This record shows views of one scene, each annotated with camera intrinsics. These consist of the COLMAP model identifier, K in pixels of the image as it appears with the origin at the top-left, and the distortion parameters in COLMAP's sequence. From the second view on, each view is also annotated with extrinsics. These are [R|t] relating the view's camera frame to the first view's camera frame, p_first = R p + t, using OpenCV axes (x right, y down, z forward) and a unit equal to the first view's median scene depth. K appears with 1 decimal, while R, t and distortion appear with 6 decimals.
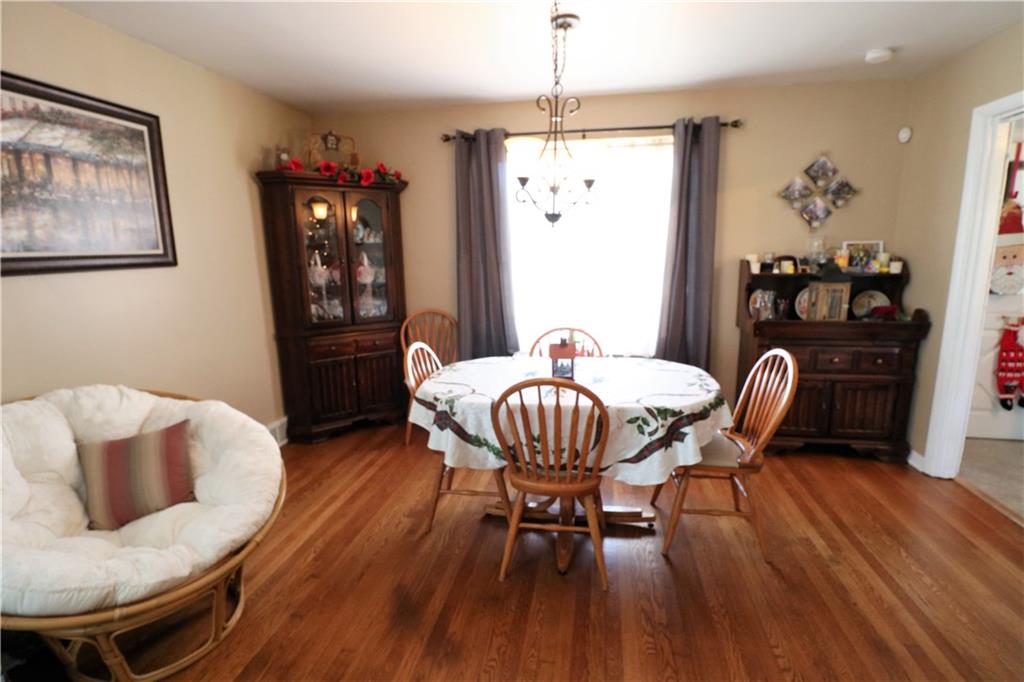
lens RADIAL K [[473.6, 0, 521.2], [0, 473.6, 337.9], [0, 0, 1]] dist [0.000855, -0.014690]
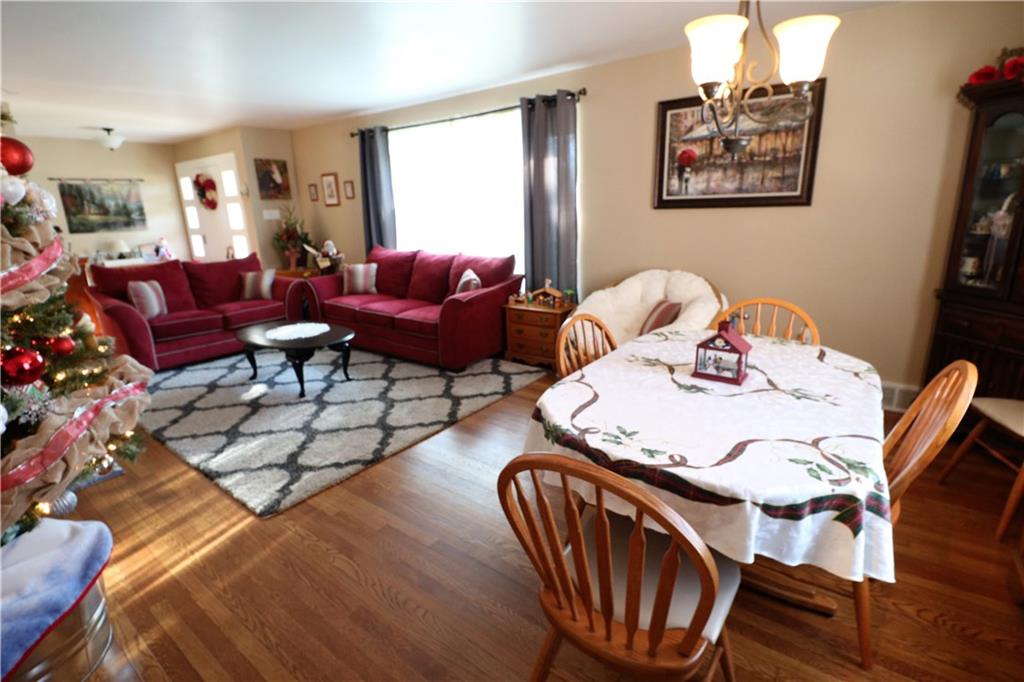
lens RADIAL K [[473.6, 0, 521.2], [0, 473.6, 337.9], [0, 0, 1]] dist [0.000855, -0.014690]
pose [[-0.449836, 0.259528, -0.854572, 0.639318], [-0.134016, 0.926400, 0.351885, -0.142966], [0.882999, 0.272817, -0.381947, 0.780413]]
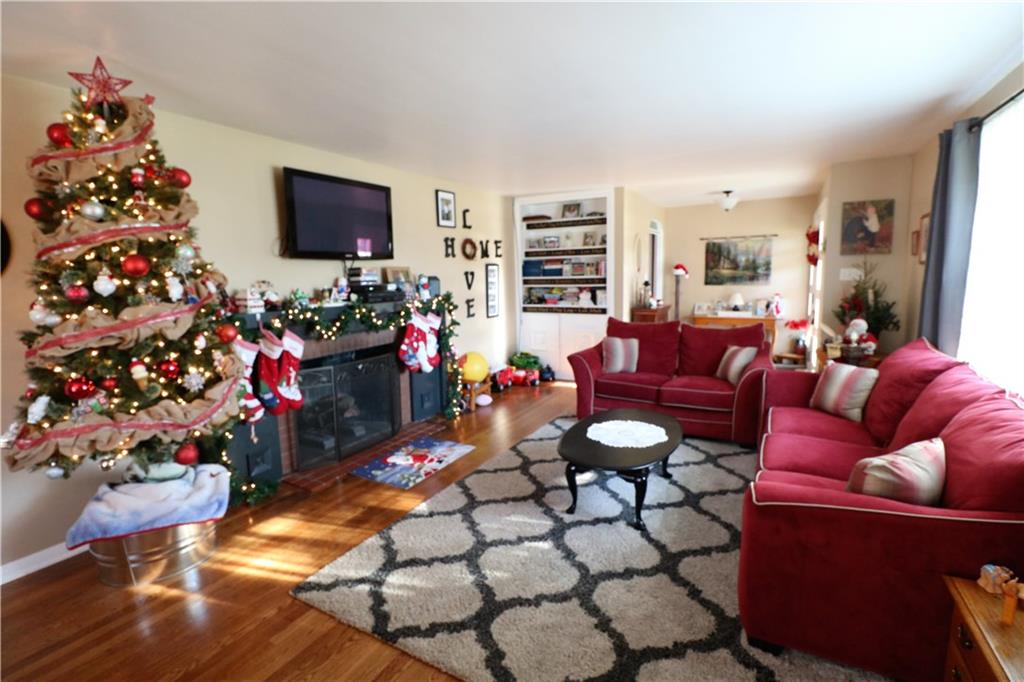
lens RADIAL K [[473.6, 0, 521.2], [0, 473.6, 337.9], [0, 0, 1]] dist [0.000855, -0.014690]
pose [[-0.941246, -0.008845, 0.337606, -0.323903], [0.098764, 0.948746, 0.300211, -0.137092], [-0.322958, 0.315916, -0.892130, 0.643508]]
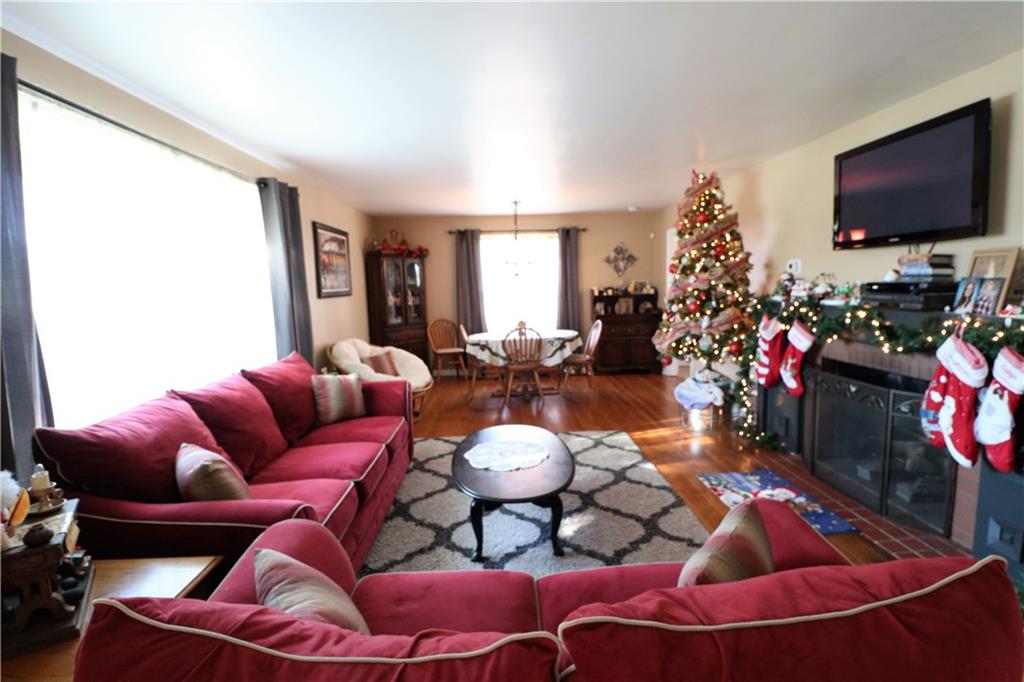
lens RADIAL K [[473.6, 0, 521.2], [0, 473.6, 337.9], [0, 0, 1]] dist [0.000855, -0.014690]
pose [[0.977479, -0.038459, 0.207499, -0.355918], [0.053121, 0.996434, -0.065554, 0.210197], [-0.204238, 0.075101, 0.976036, -1.198812]]
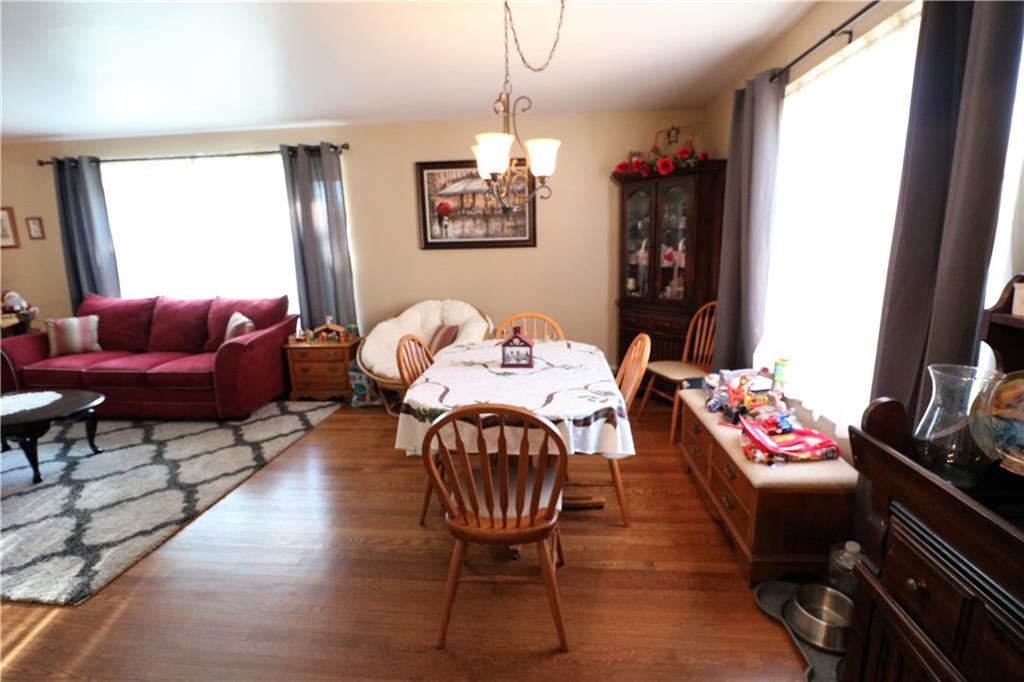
lens RADIAL K [[473.6, 0, 521.2], [0, 473.6, 337.9], [0, 0, 1]] dist [0.000855, -0.014690]
pose [[0.084320, 0.213305, -0.973340, 0.847338], [-0.163096, 0.966600, 0.197699, -0.142105], [0.983000, 0.142078, 0.116293, 0.691567]]
